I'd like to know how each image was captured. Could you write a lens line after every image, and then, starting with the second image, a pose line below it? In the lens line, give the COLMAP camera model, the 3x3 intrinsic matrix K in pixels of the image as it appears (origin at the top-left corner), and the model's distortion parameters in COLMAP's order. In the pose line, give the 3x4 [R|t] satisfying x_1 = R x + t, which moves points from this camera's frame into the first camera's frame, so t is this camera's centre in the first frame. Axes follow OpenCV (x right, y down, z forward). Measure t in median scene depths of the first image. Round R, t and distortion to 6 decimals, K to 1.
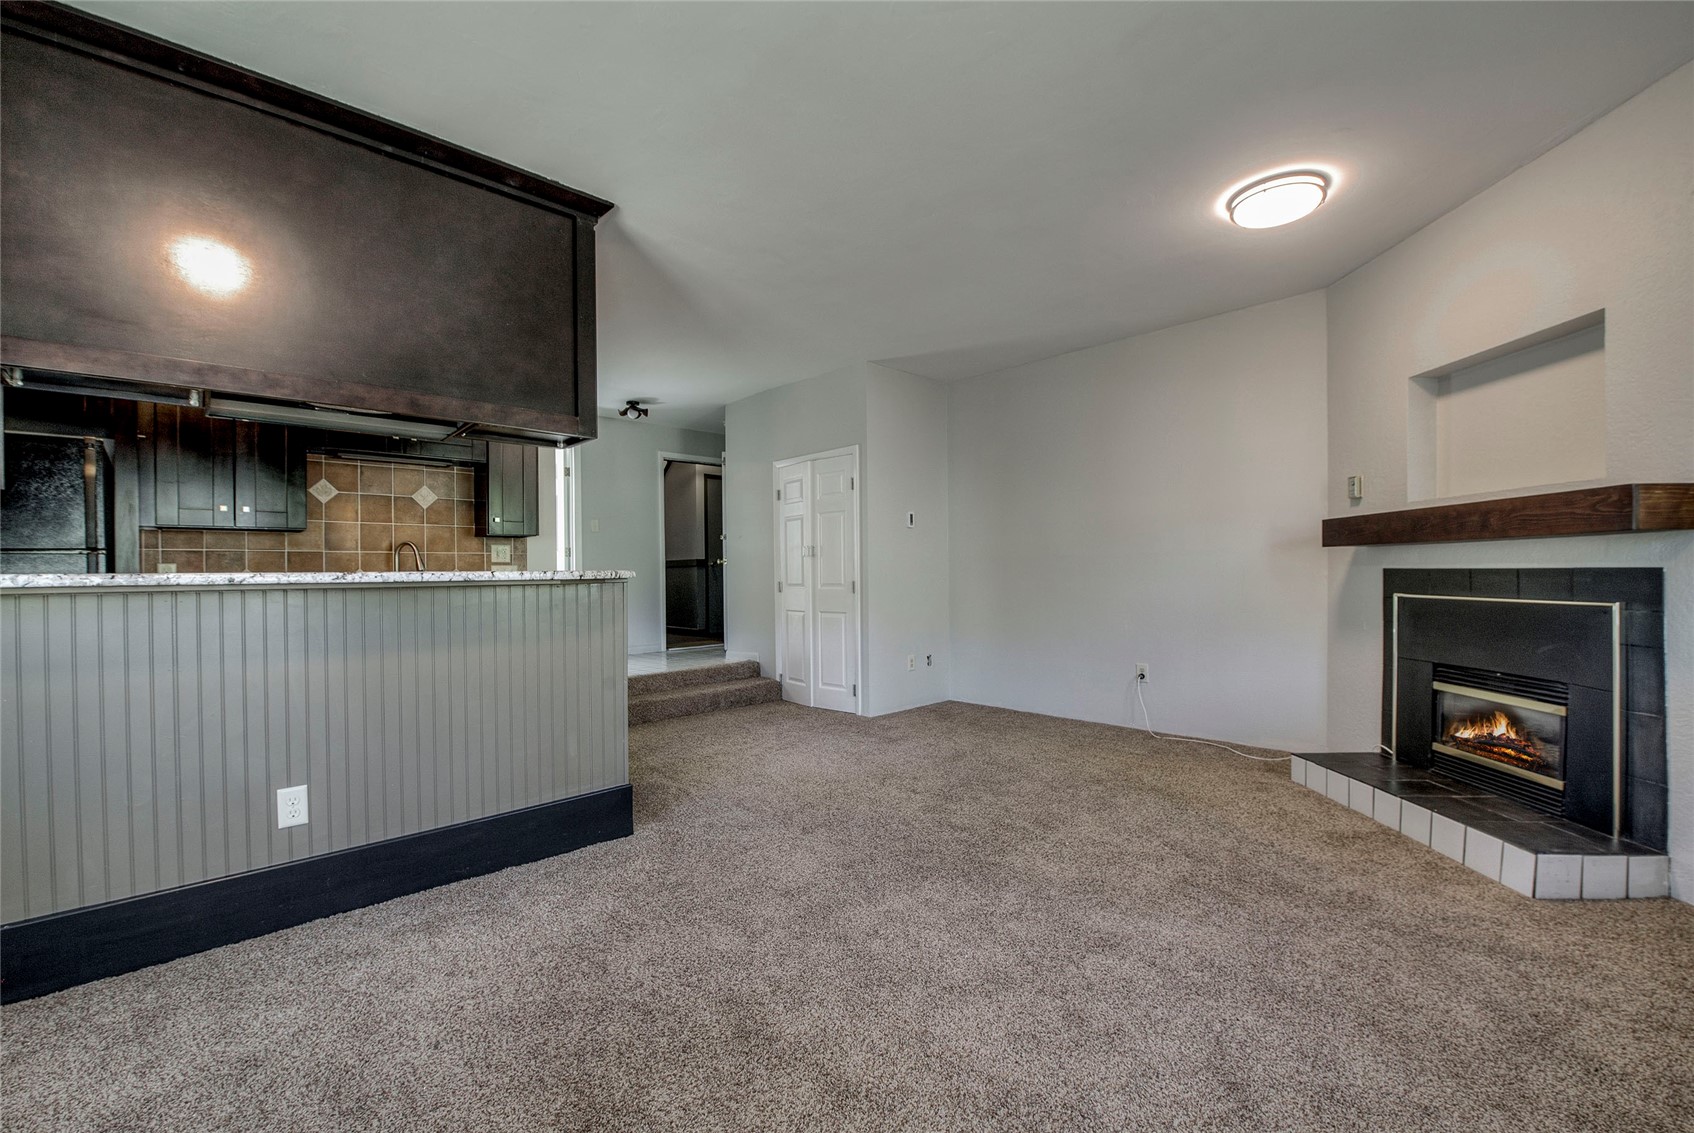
lens RADIAL K [[692.7, 0, 851.3], [0, 692.7, 579.1], [0, 0, 1]] dist [-0.022521, -0.000240]
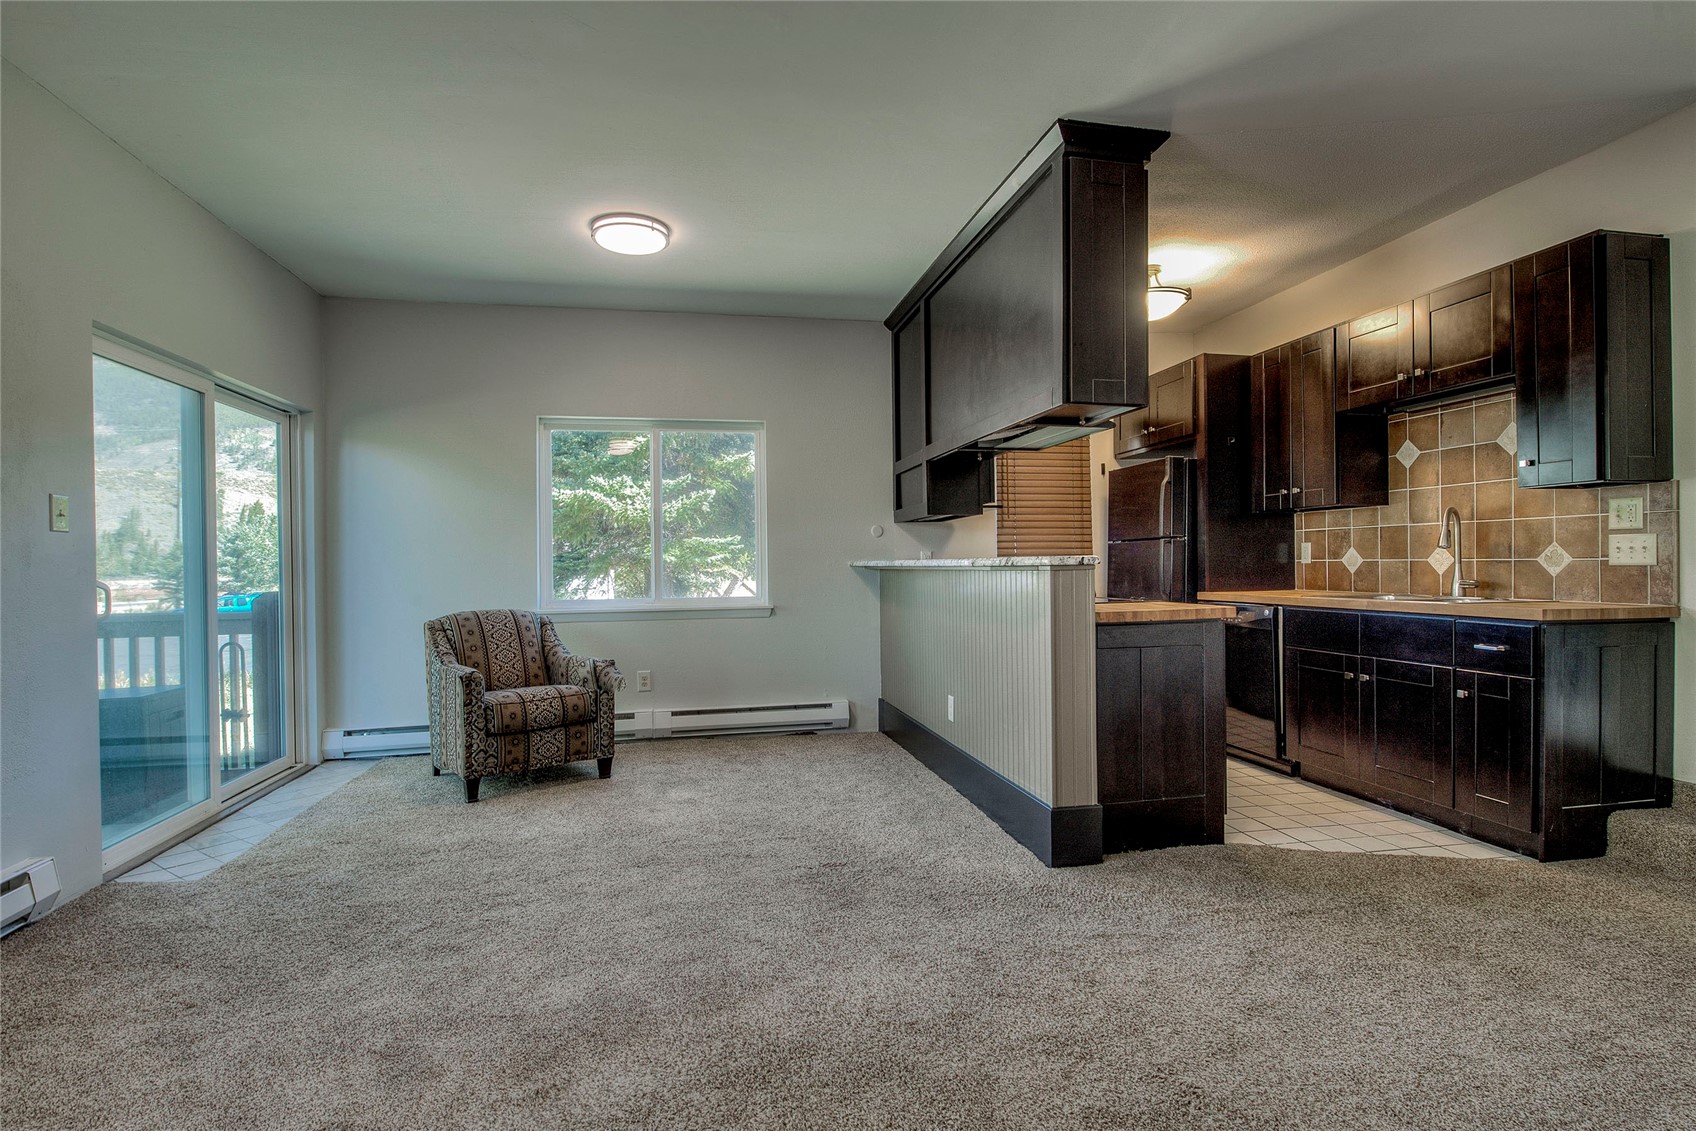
lens RADIAL K [[832.4, 0, 847.4], [0, 832.4, 560.4], [0, 0, 1]] dist [-0.000709, -0.000915]
pose [[-0.528702, 0.015510, -0.848666, 0.622360], [0.010815, 0.999875, 0.011535, -0.019851], [0.848739, -0.003080, -0.528804, 1.230780]]
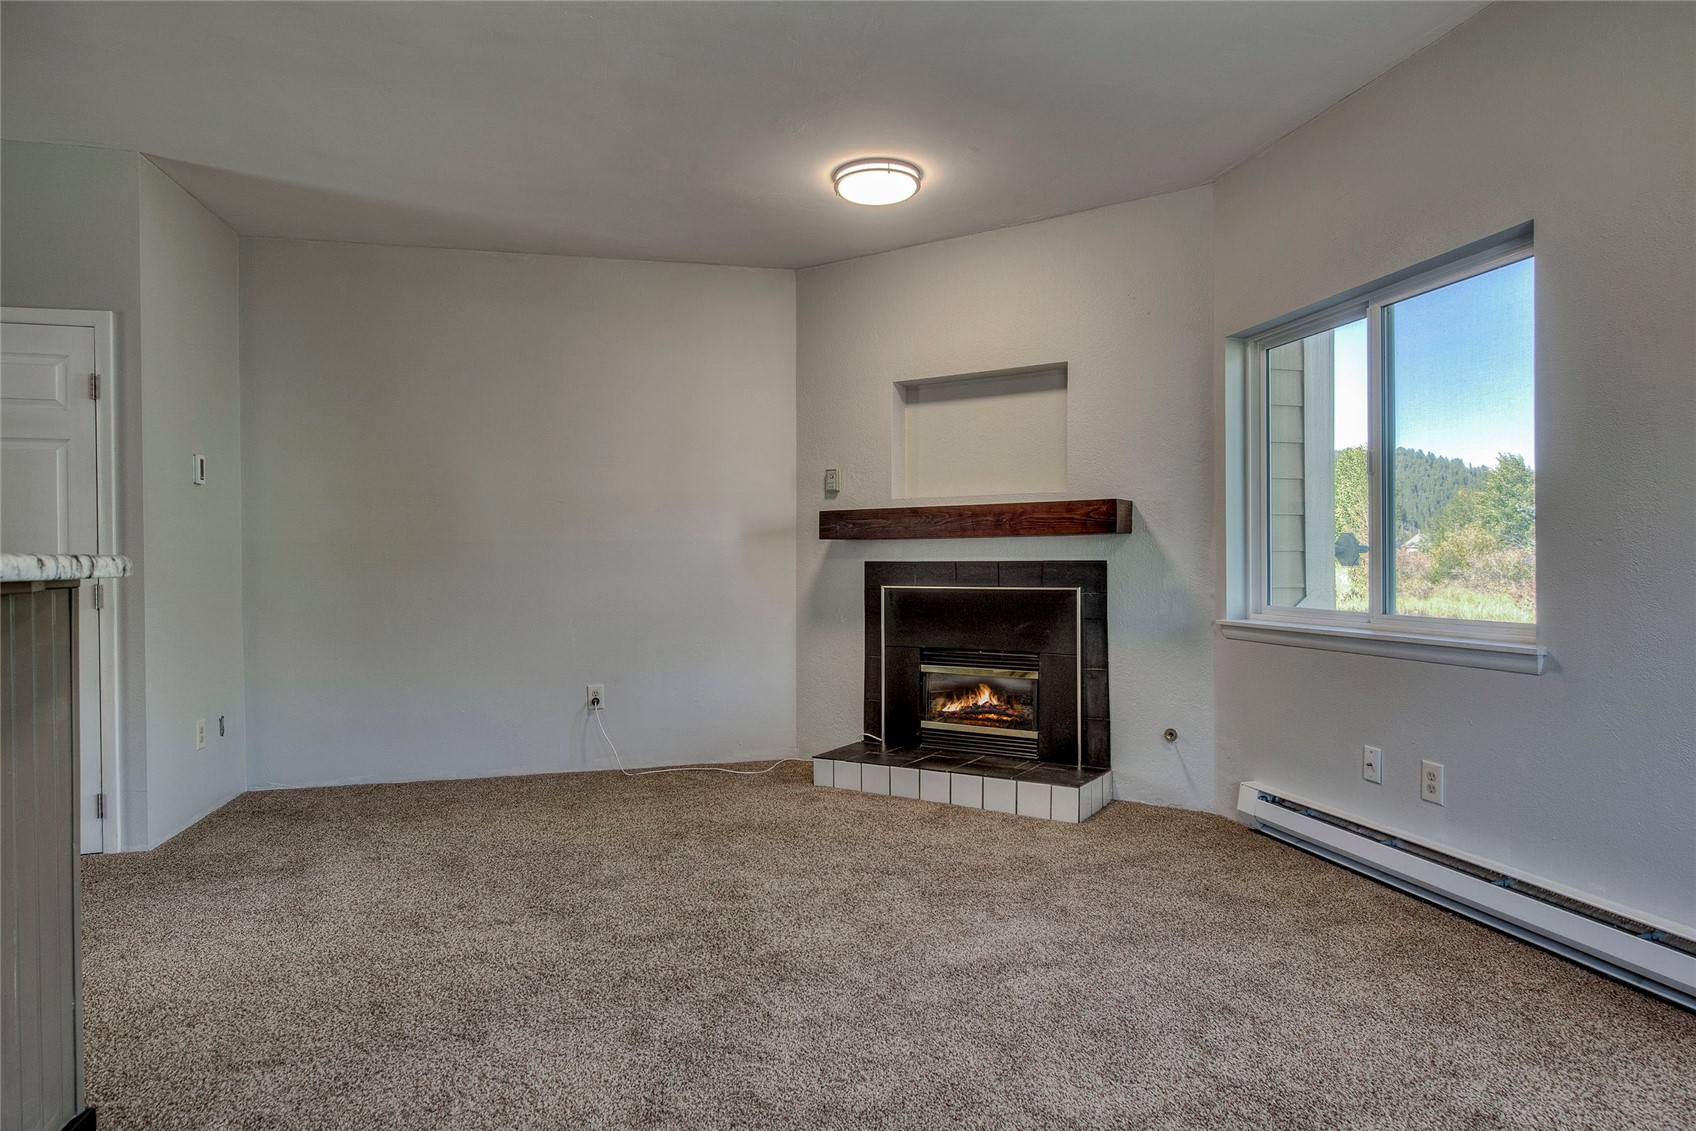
lens RADIAL K [[946.6, 0, 841.4], [0, 946.6, 565.2], [0, 0, 1]] dist [0.000840, -0.000189]
pose [[0.509902, 0.001245, 0.860231, -0.517618], [0.011865, 0.999894, -0.008480, 0.001717], [-0.860150, 0.014530, 0.509833, 0.334594]]
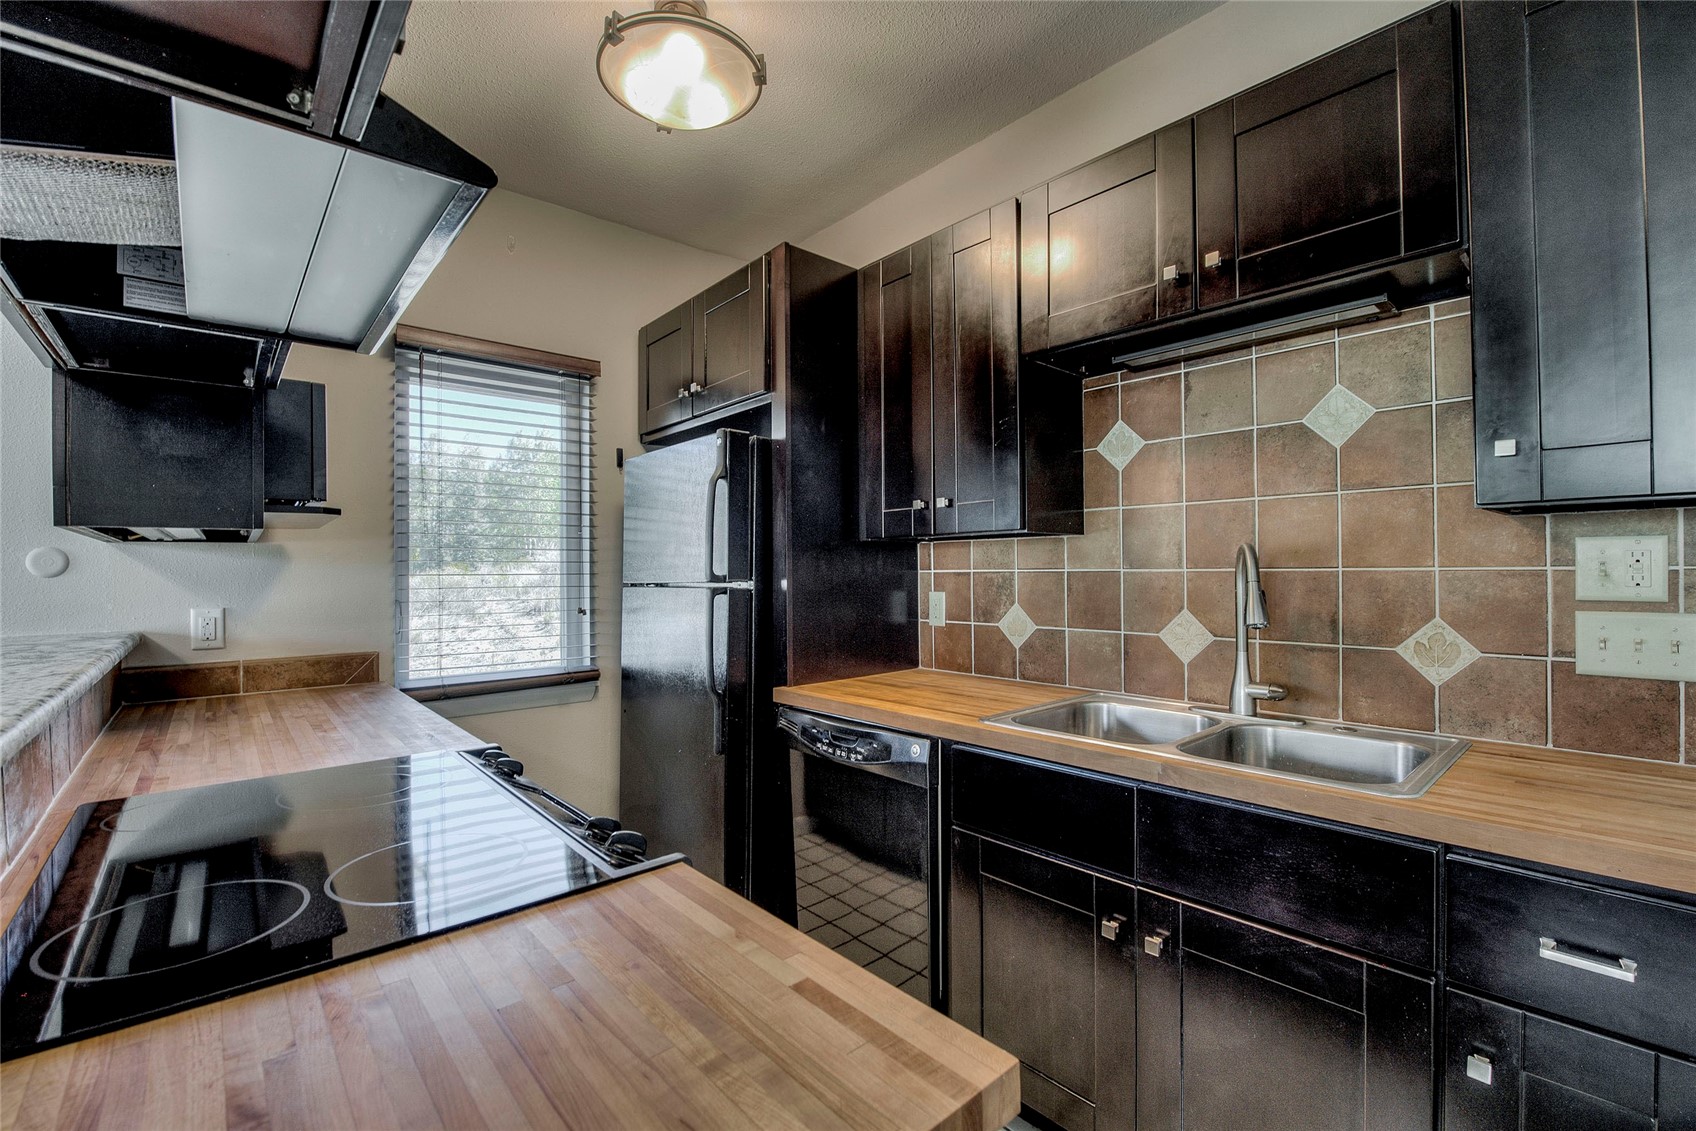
lens RADIAL K [[701.7, 0, 837.9], [0, 701.7, 567.3], [0, 0, 1]] dist [-0.028948, -0.000194]
pose [[-0.042853, 0.010204, -0.999029, -0.346253], [0.003210, 0.999944, 0.010076, -0.062051], [0.999076, -0.002775, -0.042883, 1.058505]]
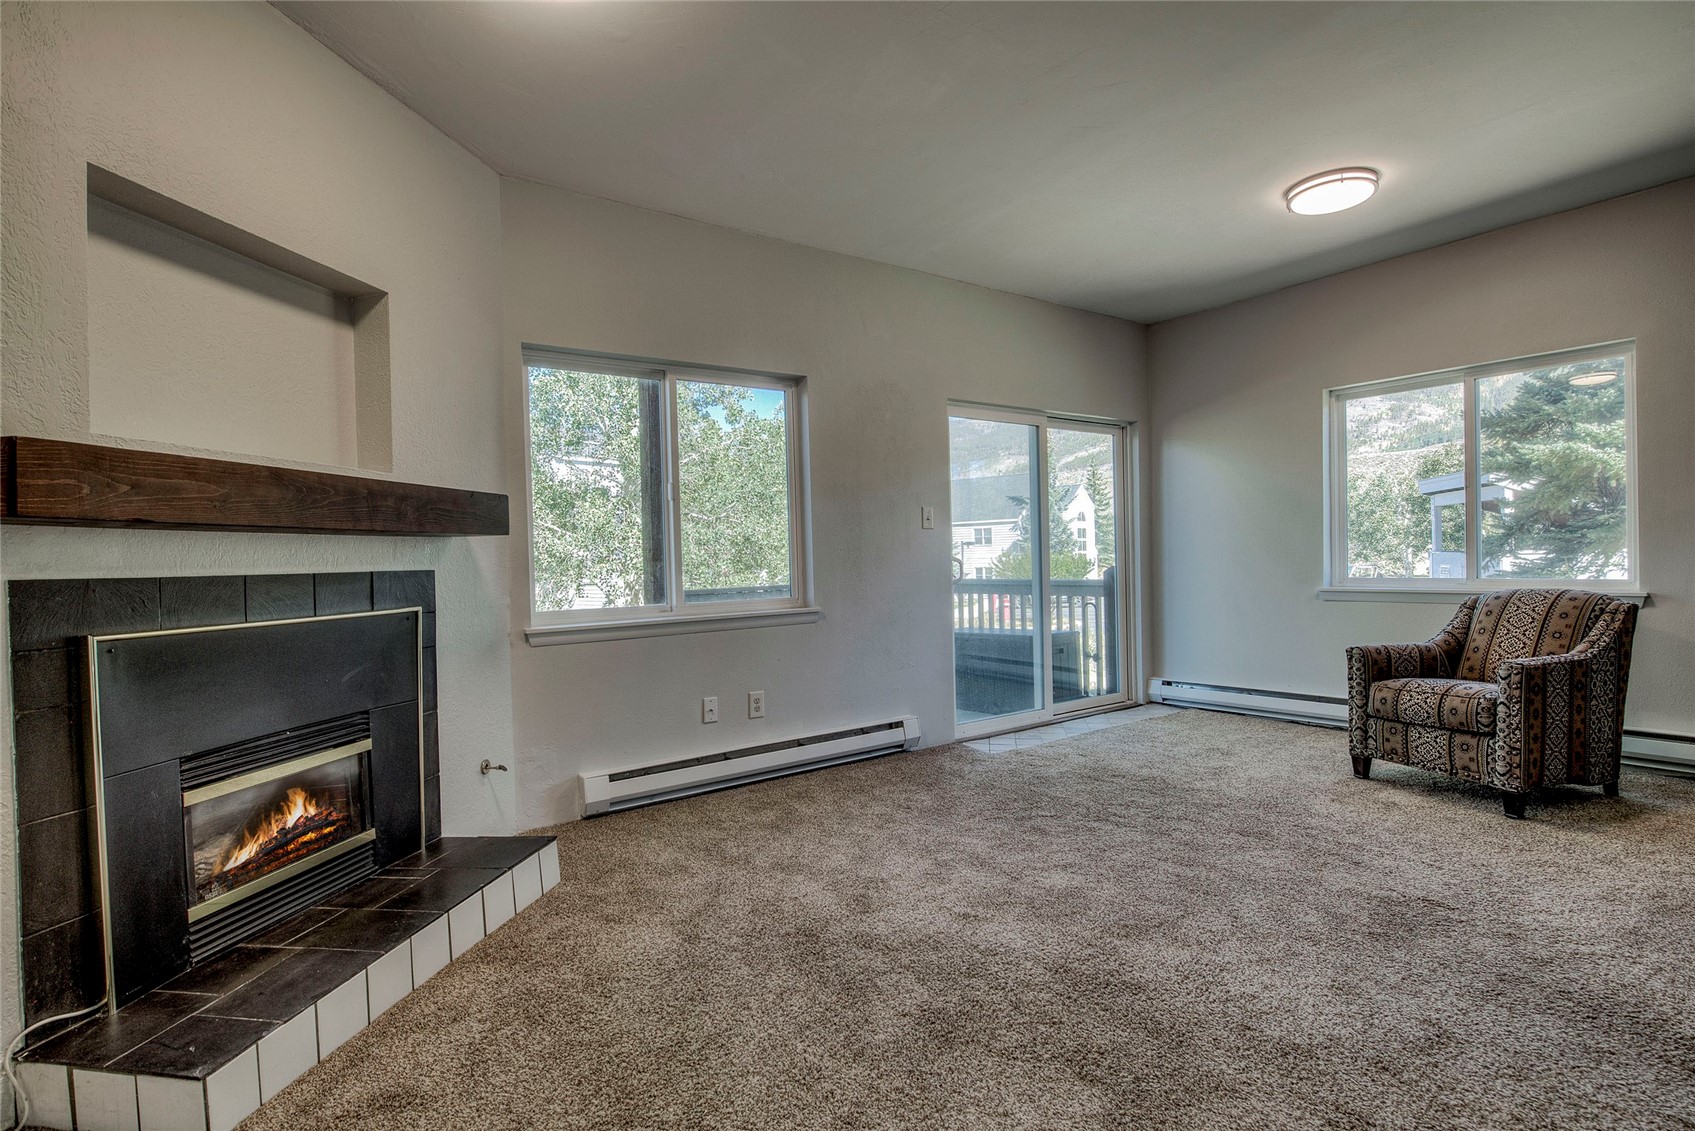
lens RADIAL K [[832.8, 0, 848.3], [0, 832.8, 572.1], [0, 0, 1]] dist [0.000752, 0.000147]
pose [[-0.989811, 0.035534, 0.137882, 0.260900], [0.039231, 0.998937, 0.024190, -0.014326], [-0.136876, 0.029353, -0.990153, 1.556876]]
